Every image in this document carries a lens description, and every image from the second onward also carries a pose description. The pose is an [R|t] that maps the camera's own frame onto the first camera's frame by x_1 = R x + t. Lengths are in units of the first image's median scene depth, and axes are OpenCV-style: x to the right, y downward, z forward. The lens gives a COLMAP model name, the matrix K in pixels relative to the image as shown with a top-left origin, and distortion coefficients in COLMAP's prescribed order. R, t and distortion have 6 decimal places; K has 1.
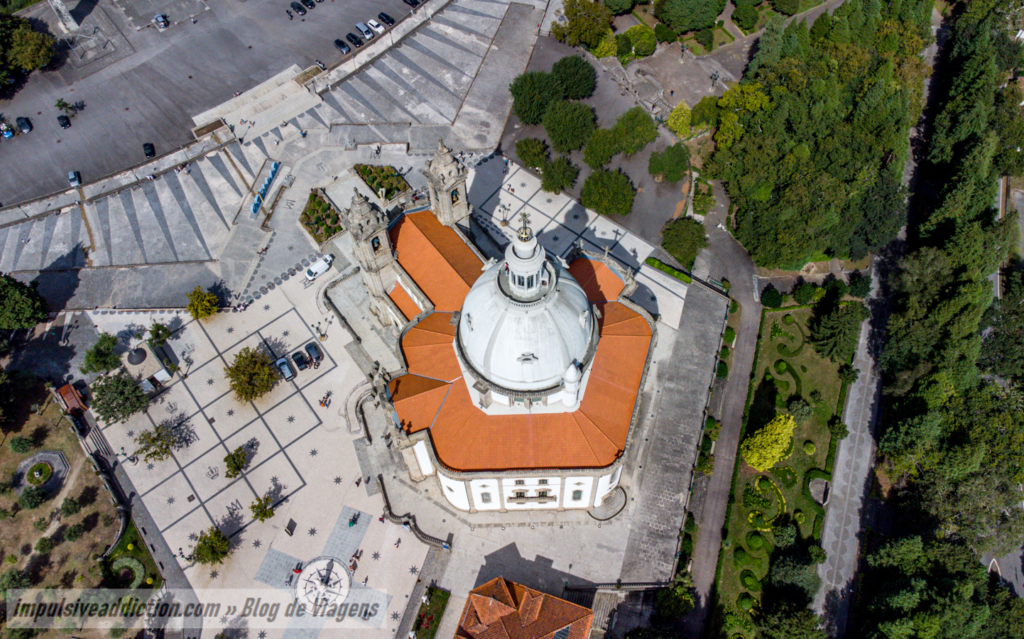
lens RADIAL K [[888.8, 0, 513.3], [0, 888.8, 345.3], [0, 0, 1]] dist [0.049830, 0.021373]
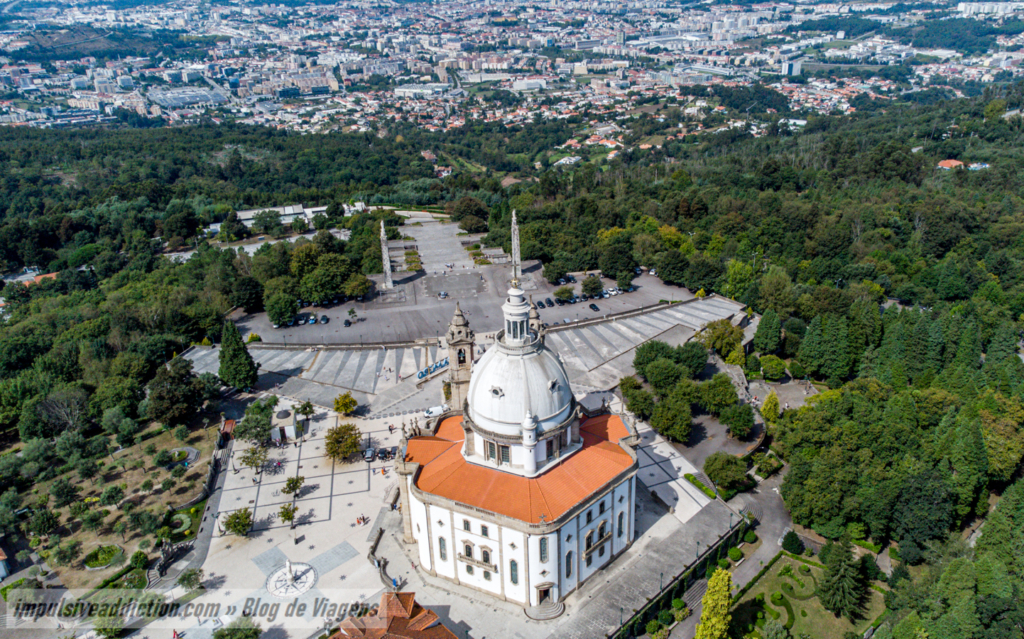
lens RADIAL K [[888.8, 0, 513.3], [0, 888.8, 345.3], [0, 0, 1]] dist [0.049830, 0.021373]
pose [[0.880774, 0.218683, -0.420018, 0.418014], [-0.415681, 0.781906, -0.464578, 0.409660], [0.226819, 0.583782, 0.779585, -0.012823]]
